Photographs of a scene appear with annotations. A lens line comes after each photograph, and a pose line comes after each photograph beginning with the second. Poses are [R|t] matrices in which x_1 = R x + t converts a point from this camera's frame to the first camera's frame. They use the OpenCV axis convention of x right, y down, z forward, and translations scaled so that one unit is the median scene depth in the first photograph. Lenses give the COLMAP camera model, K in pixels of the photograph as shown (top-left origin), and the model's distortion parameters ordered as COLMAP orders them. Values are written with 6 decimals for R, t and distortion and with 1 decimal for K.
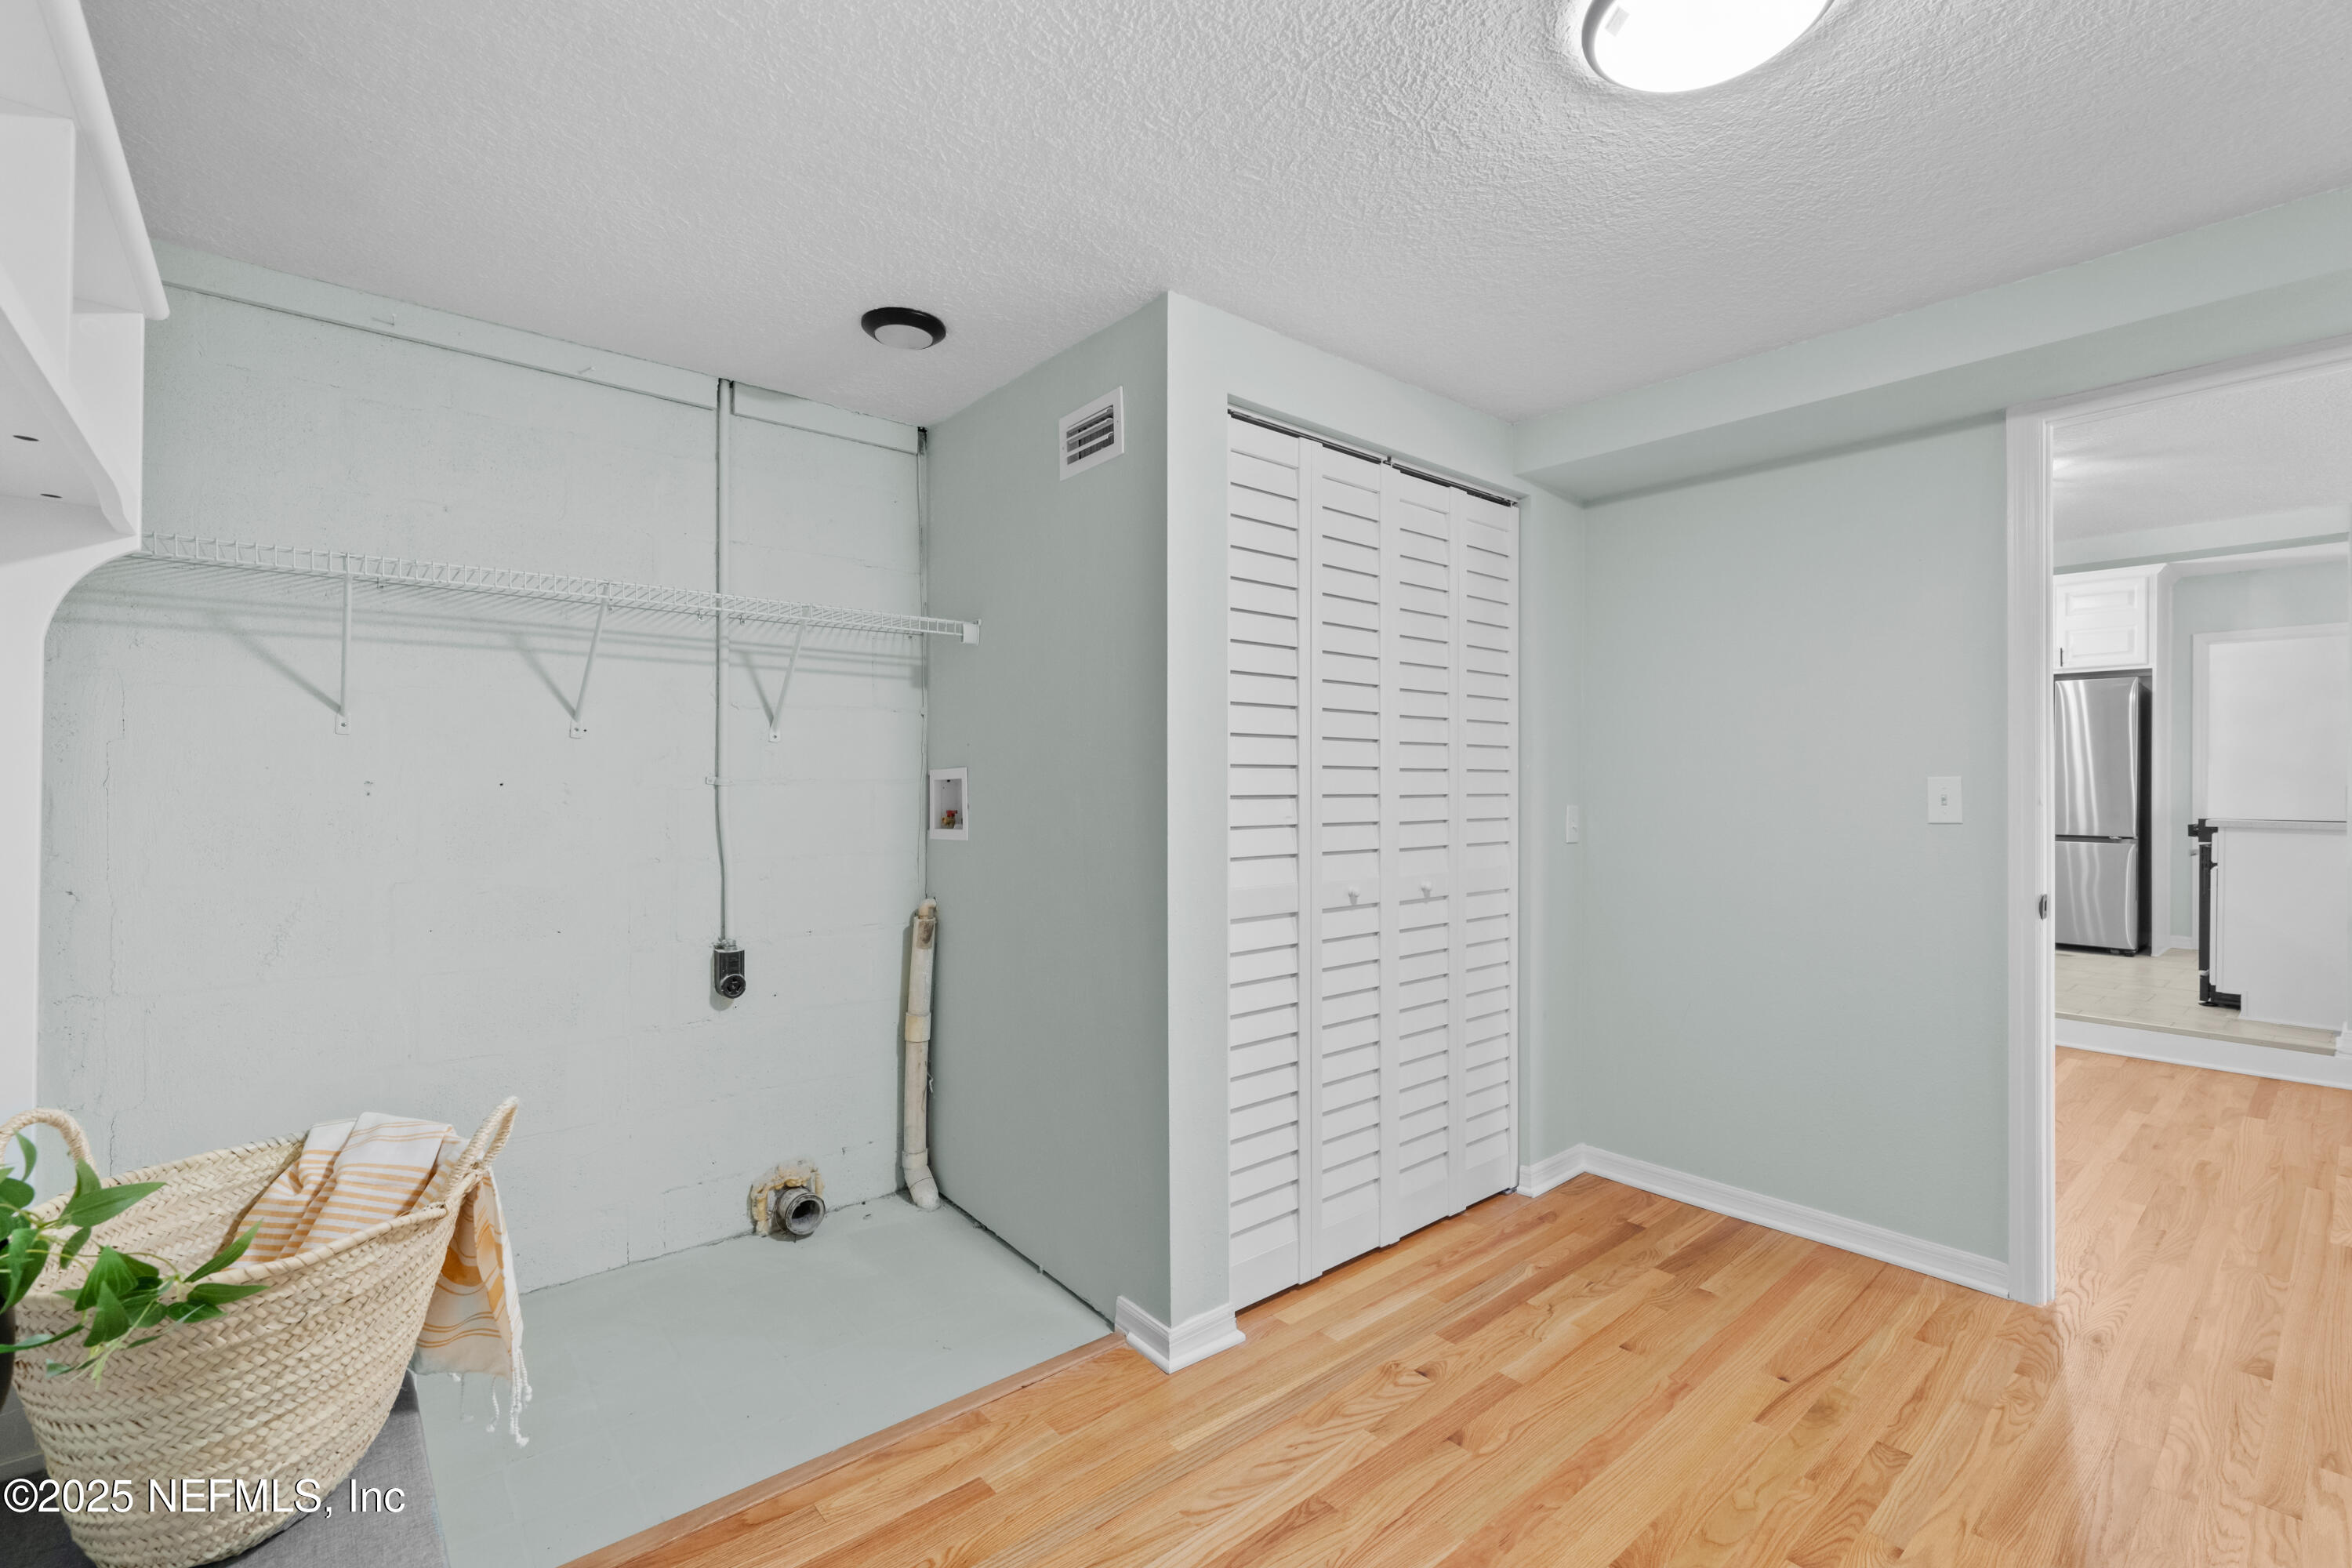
lens RADIAL K [[1037.0, 0, 1165.4], [0, 1037.0, 785.2], [0, 0, 1]] dist [-0.001545, 0.000434]
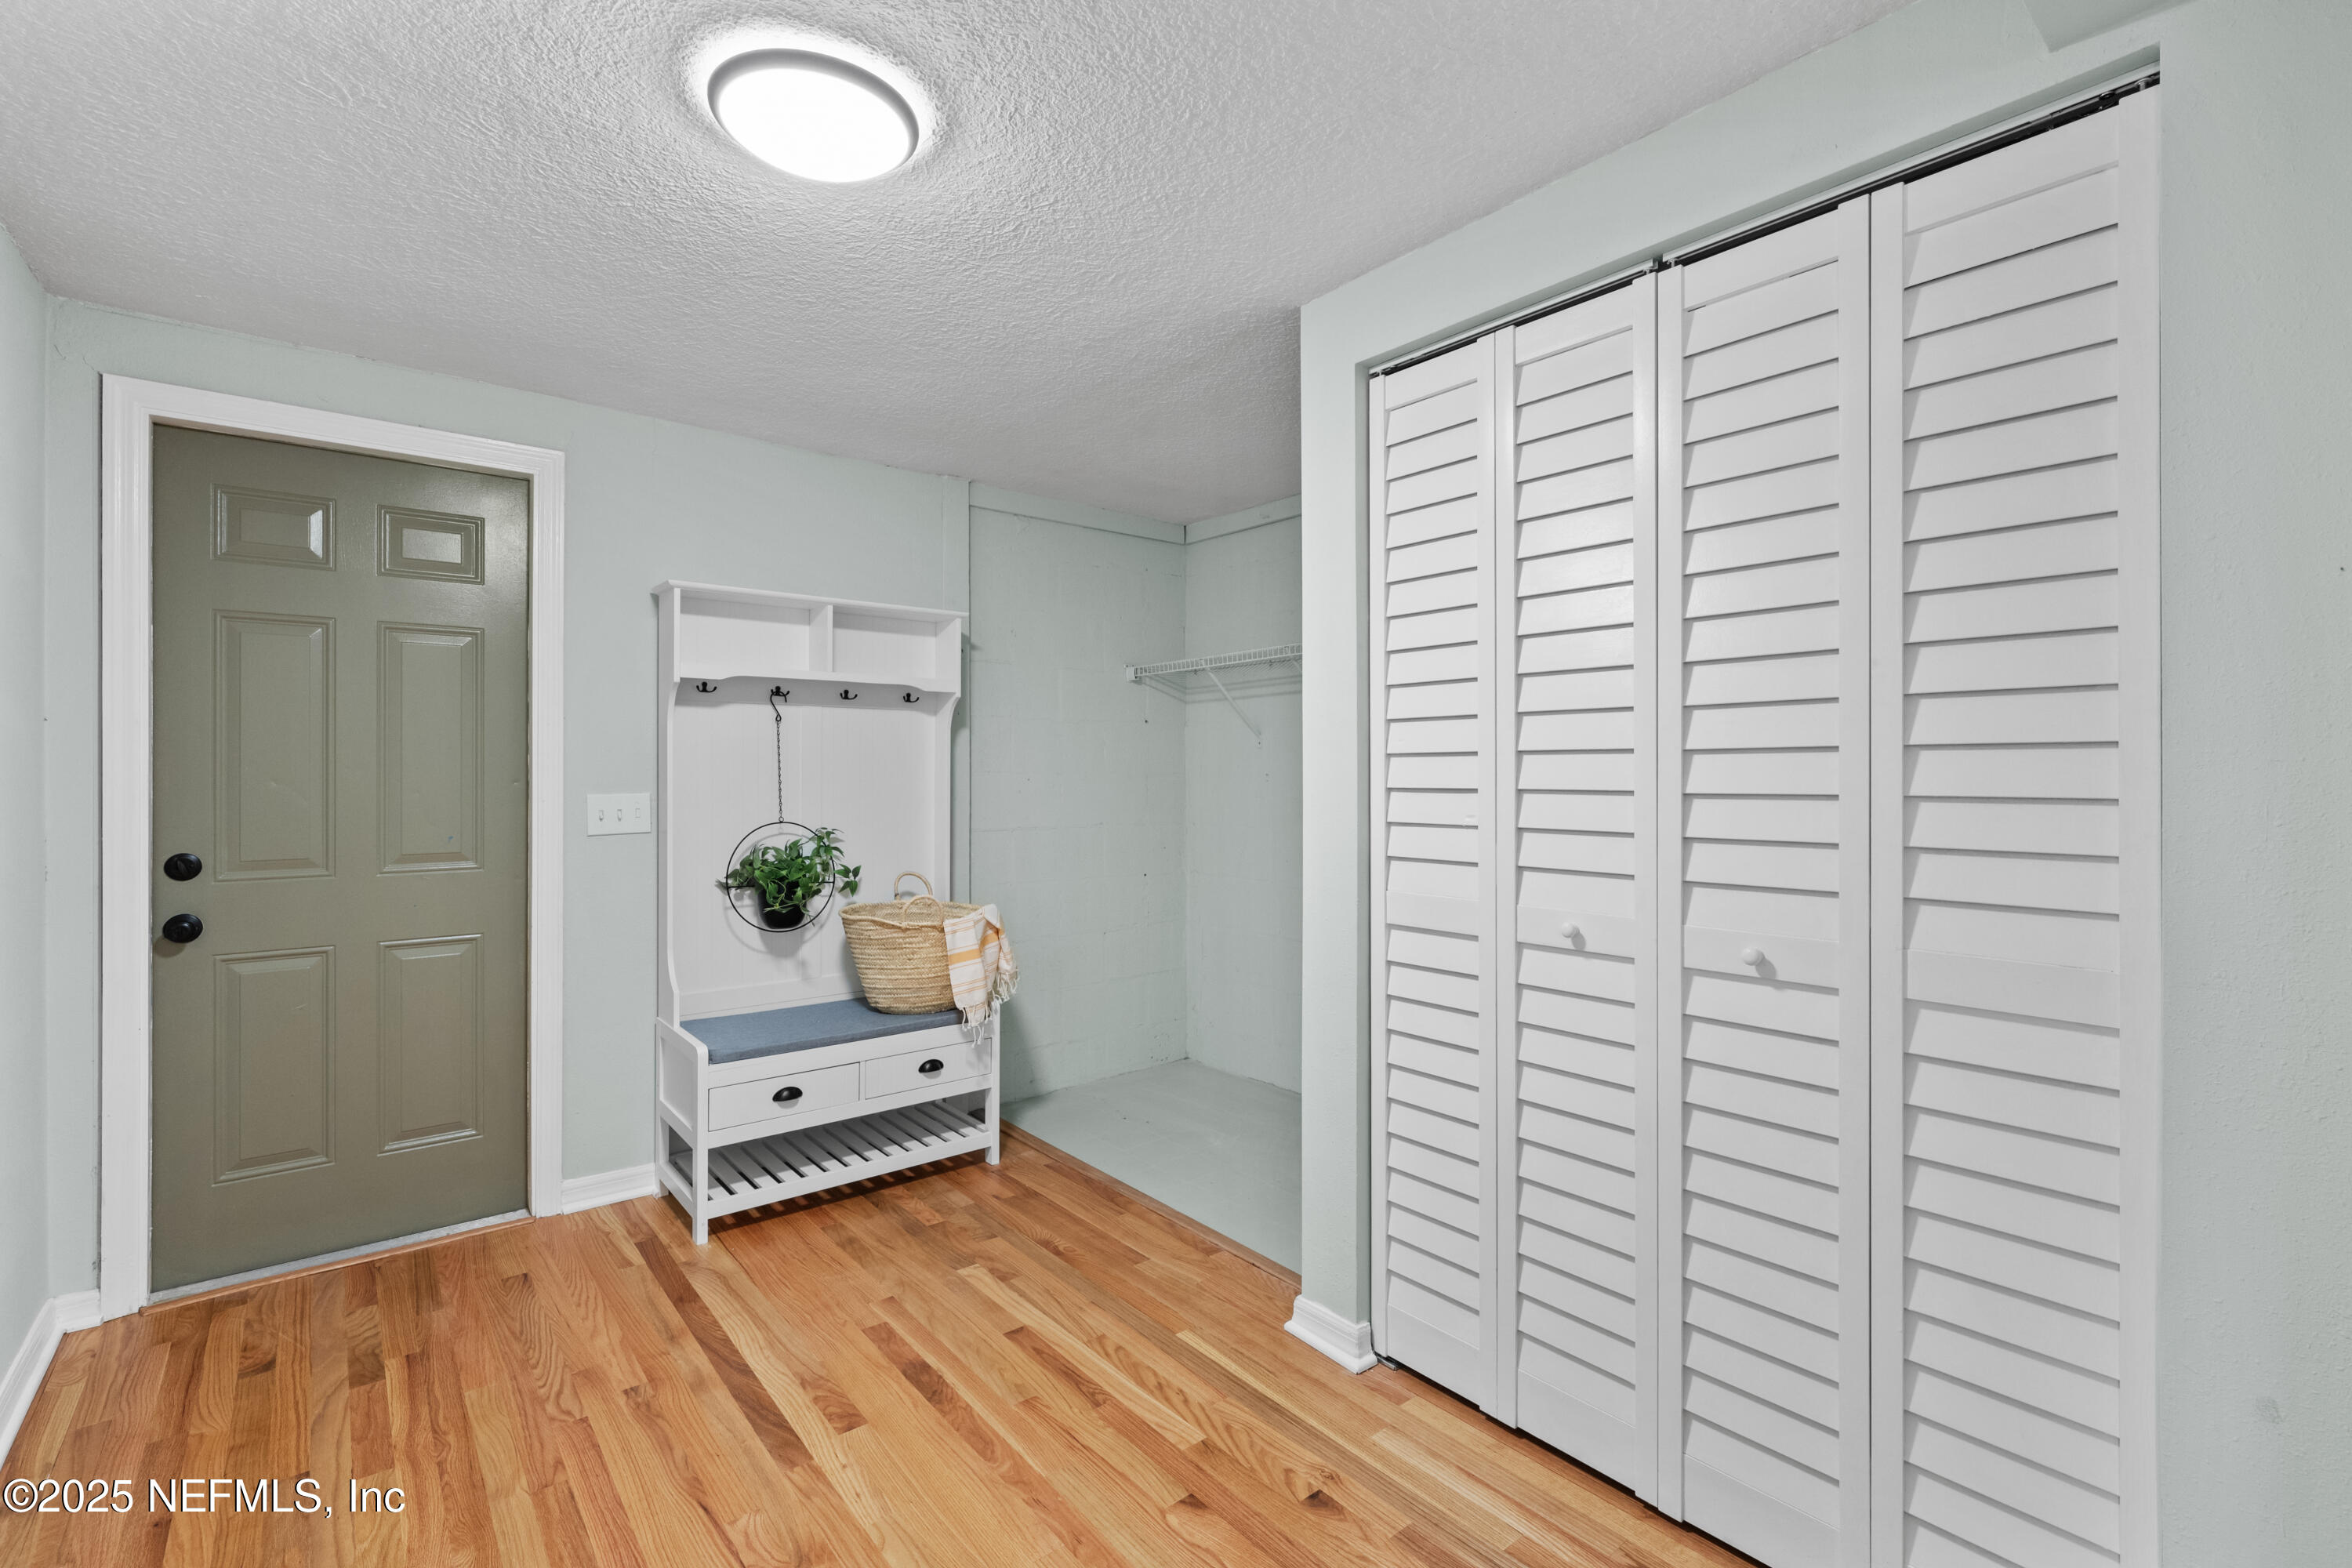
lens RADIAL K [[1037.0, 0, 1177.0], [0, 1037.0, 774.6], [0, 0, 1]] dist [-0.001545, 0.000434]
pose [[-0.015792, -0.001121, -0.999875, 1.026492], [-0.004286, 0.999990, -0.001053, 0.000321], [0.999866, 0.004268, -0.015797, 0.867073]]
